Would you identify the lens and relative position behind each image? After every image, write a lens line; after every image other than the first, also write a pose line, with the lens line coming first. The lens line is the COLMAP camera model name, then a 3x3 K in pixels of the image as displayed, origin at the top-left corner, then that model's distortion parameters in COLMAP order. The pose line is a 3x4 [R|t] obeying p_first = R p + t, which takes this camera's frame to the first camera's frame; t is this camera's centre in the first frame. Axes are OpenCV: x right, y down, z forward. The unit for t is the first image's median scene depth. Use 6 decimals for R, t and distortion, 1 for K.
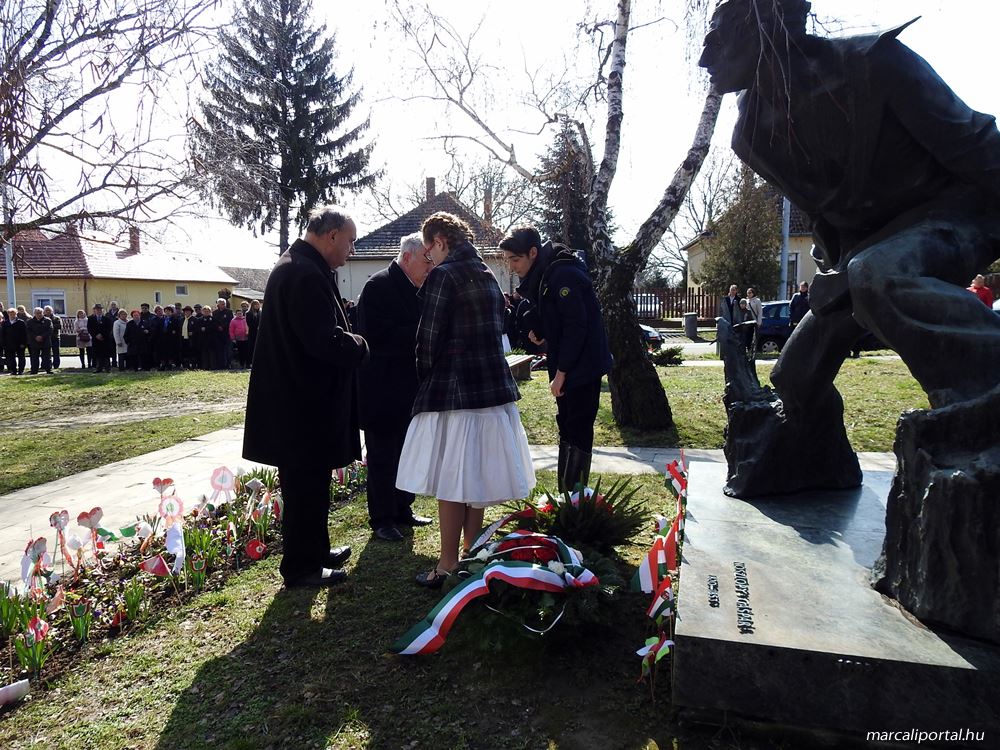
lens RADIAL K [[715.9, 0, 493.2], [0, 715.9, 377.8], [0, 0, 1]] dist [-0.001829, 0.001047]
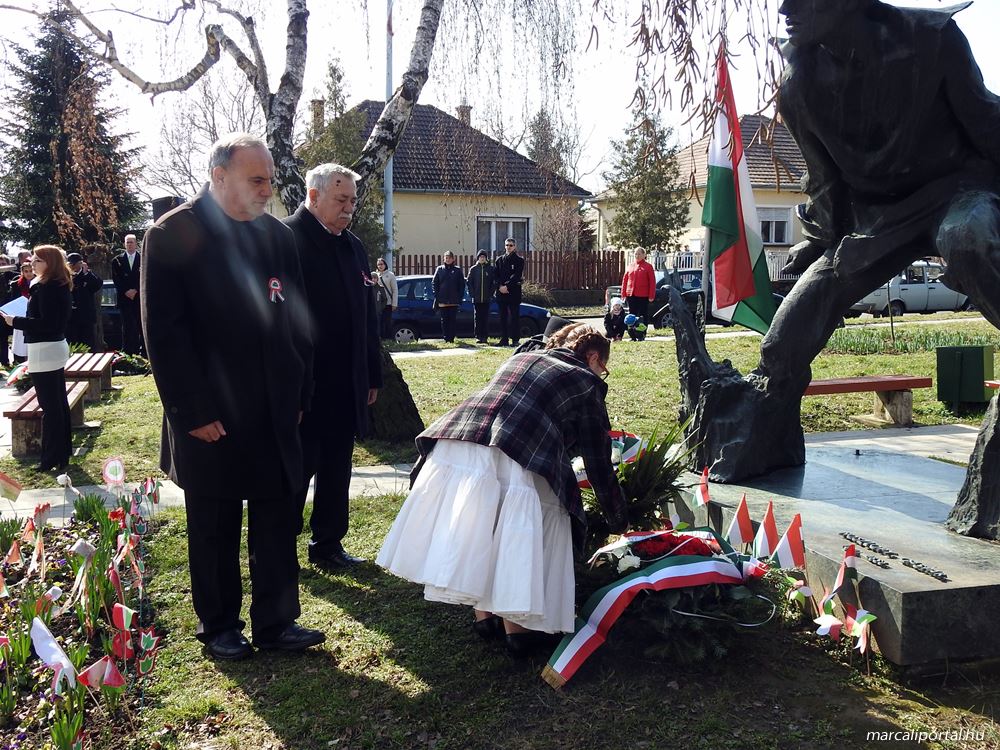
lens RADIAL K [[1040.7, 0, 487.6], [0, 1040.7, 373.6], [0, 0, 1]] dist [0.011398, -0.009166]
pose [[0.851954, -0.039051, 0.522159, -0.591004], [0.046786, 0.998904, -0.001629, 0.017311], [-0.521523, 0.025817, 0.852847, 0.034168]]
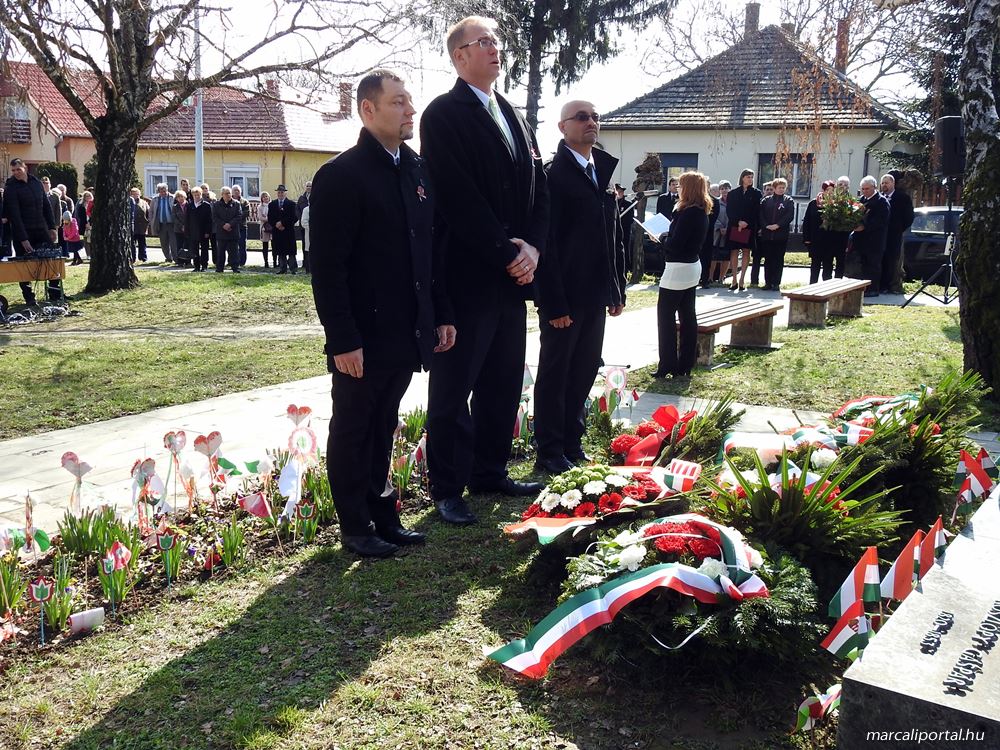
lens RADIAL K [[1040.7, 0, 487.6], [0, 1040.7, 373.6], [0, 0, 1]] dist [0.011398, -0.009166]
pose [[0.945281, 0.082625, -0.315621, 0.133955], [-0.061284, 0.995148, 0.076972, 0.003002], [0.320449, -0.053418, 0.945758, -0.037781]]
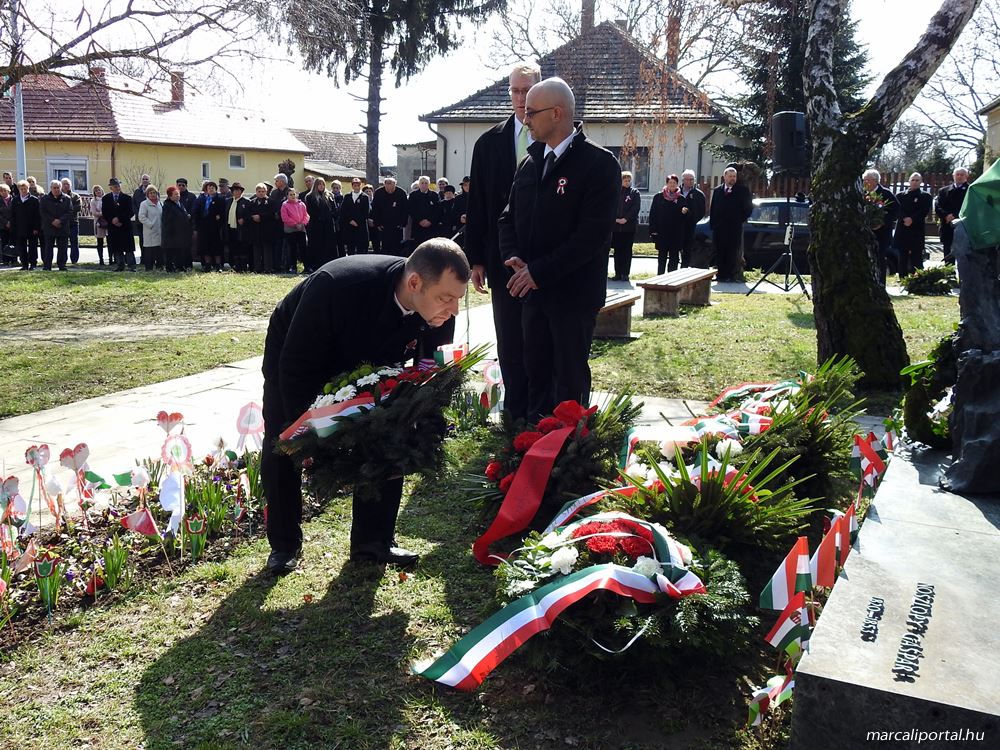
lens RADIAL K [[1040.7, 0, 487.6], [0, 1040.7, 373.6], [0, 0, 1]] dist [0.011398, -0.009166]
pose [[0.983678, 0.056211, -0.170935, 0.069364], [-0.043746, 0.996160, 0.075838, 0.002428], [0.174541, -0.067122, 0.982359, -0.020994]]
